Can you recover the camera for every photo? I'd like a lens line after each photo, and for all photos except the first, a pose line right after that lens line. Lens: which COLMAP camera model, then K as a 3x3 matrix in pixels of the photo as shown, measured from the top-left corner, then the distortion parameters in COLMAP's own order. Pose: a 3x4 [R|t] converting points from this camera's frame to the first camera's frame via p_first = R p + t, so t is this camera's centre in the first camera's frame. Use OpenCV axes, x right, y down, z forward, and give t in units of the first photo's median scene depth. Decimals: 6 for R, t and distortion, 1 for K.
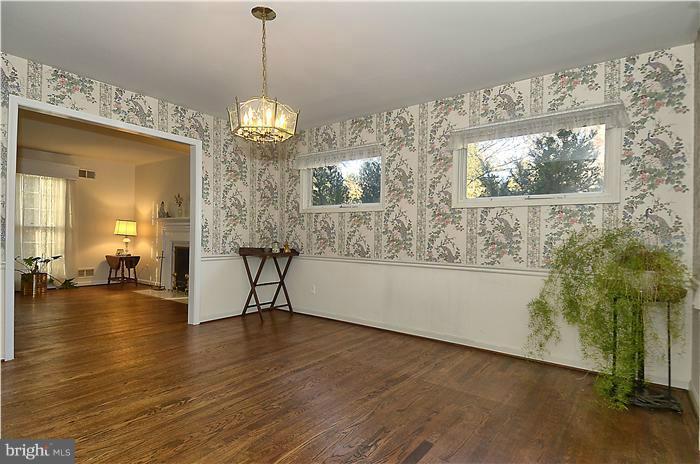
lens RADIAL K [[377.8, 0, 345.3], [0, 377.8, 235.0], [0, 0, 1]] dist [0.062243, -0.023661]
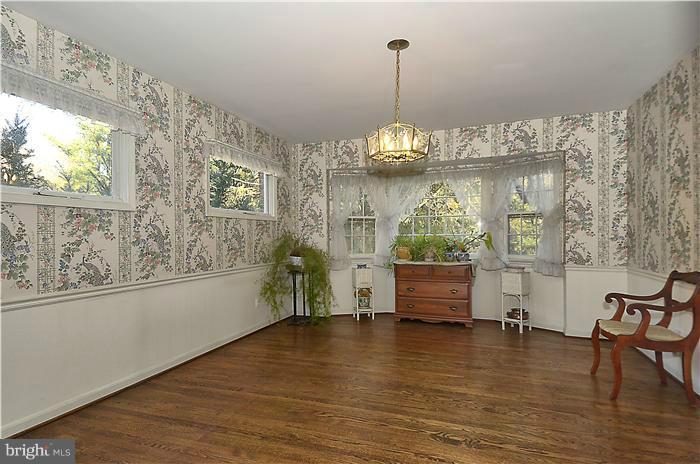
lens RADIAL K [[377.8, 0, 356.9], [0, 377.8, 234.8], [0, 0, 1]] dist [0.062243, -0.023661]
pose [[-0.339944, -0.008376, 0.940408, -0.726429], [0.008370, 0.999894, 0.011932, -0.027467], [-0.940408, 0.011927, -0.339838, 0.902873]]
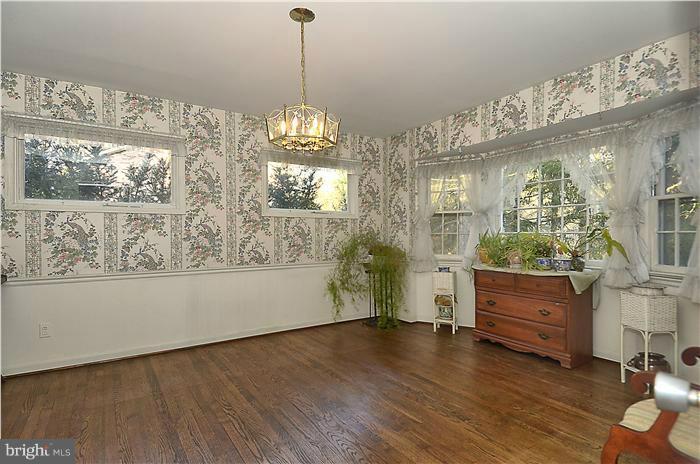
lens RADIAL K [[377.8, 0, 351.3], [0, 377.8, 236.3], [0, 0, 1]] dist [0.062243, -0.023661]
pose [[0.316208, -0.017000, 0.948538, -0.657173], [0.014151, 0.999813, 0.013202, -0.020018], [-0.948584, 0.009248, 0.316389, 0.364754]]
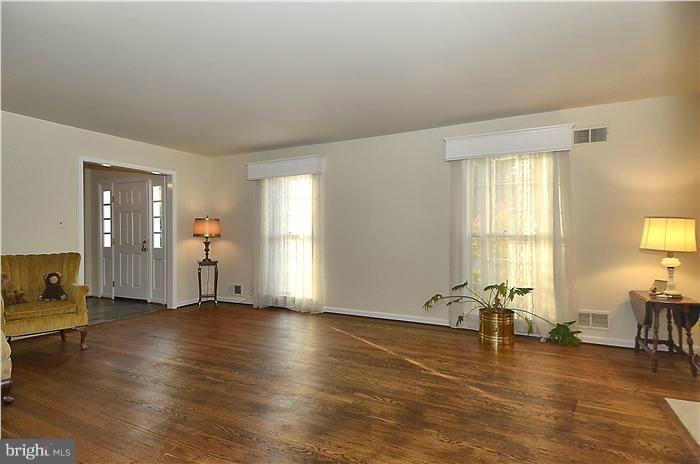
lens RADIAL K [[377.8, 0, 367.8], [0, 377.8, 230.9], [0, 0, 1]] dist [0.062243, -0.023661]
pose [[0.236766, -0.025277, -0.971238, -0.408870], [-0.003039, 0.999637, -0.026757, -0.017852], [0.971562, 0.009287, 0.236604, 1.046645]]
